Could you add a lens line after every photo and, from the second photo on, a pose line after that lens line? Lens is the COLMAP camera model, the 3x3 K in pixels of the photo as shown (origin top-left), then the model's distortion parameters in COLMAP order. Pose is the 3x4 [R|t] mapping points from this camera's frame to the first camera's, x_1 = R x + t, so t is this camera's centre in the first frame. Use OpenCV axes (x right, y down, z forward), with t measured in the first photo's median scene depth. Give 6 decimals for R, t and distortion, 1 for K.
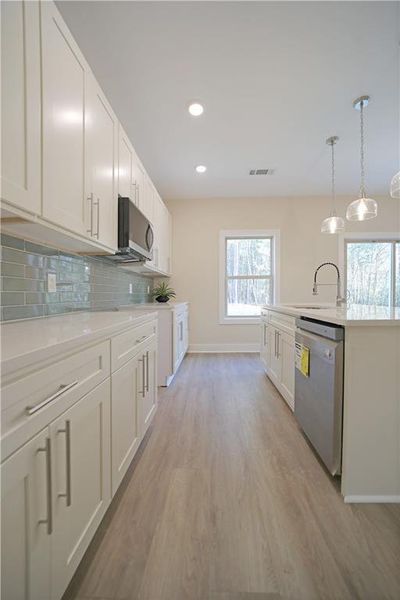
lens RADIAL K [[404.3, 0, 200.0], [0, 404.3, 300.0], [0, 0, 1]] dist [-0.001089, 0.000565]
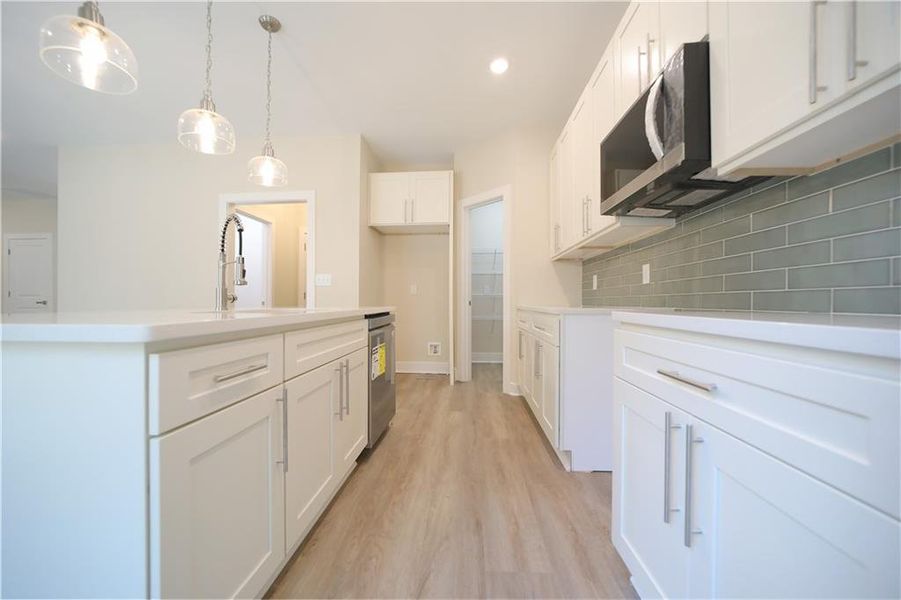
lens RADIAL K [[351.0, 0, 450.2], [0, 351.0, 304.4], [0, 0, 1]] dist [-0.037371, 0.008870]
pose [[-0.999692, 0.005140, 0.024294, 0.069601], [0.005661, 0.999755, 0.021417, -0.000603], [-0.024178, 0.021548, -0.999475, 1.770060]]
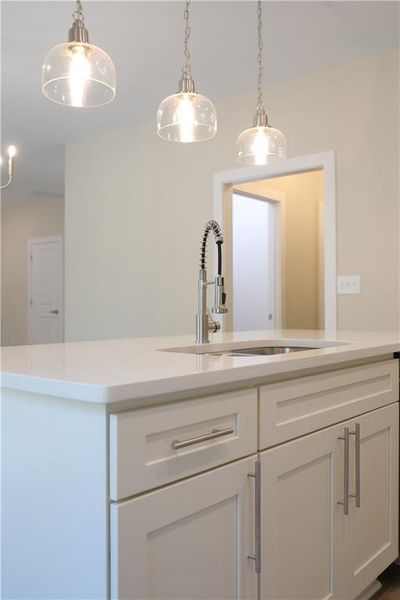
lens RADIAL K [[569.1, 0, 200.0], [0, 569.1, 300.0], [0, 0, 1]] dist [-0.063609, 0.098722]
pose [[-0.794968, 0.020894, 0.606292, 0.014493], [0.018976, 0.999774, -0.009573, -0.029750], [-0.606355, 0.003895, -0.795185, 1.796442]]
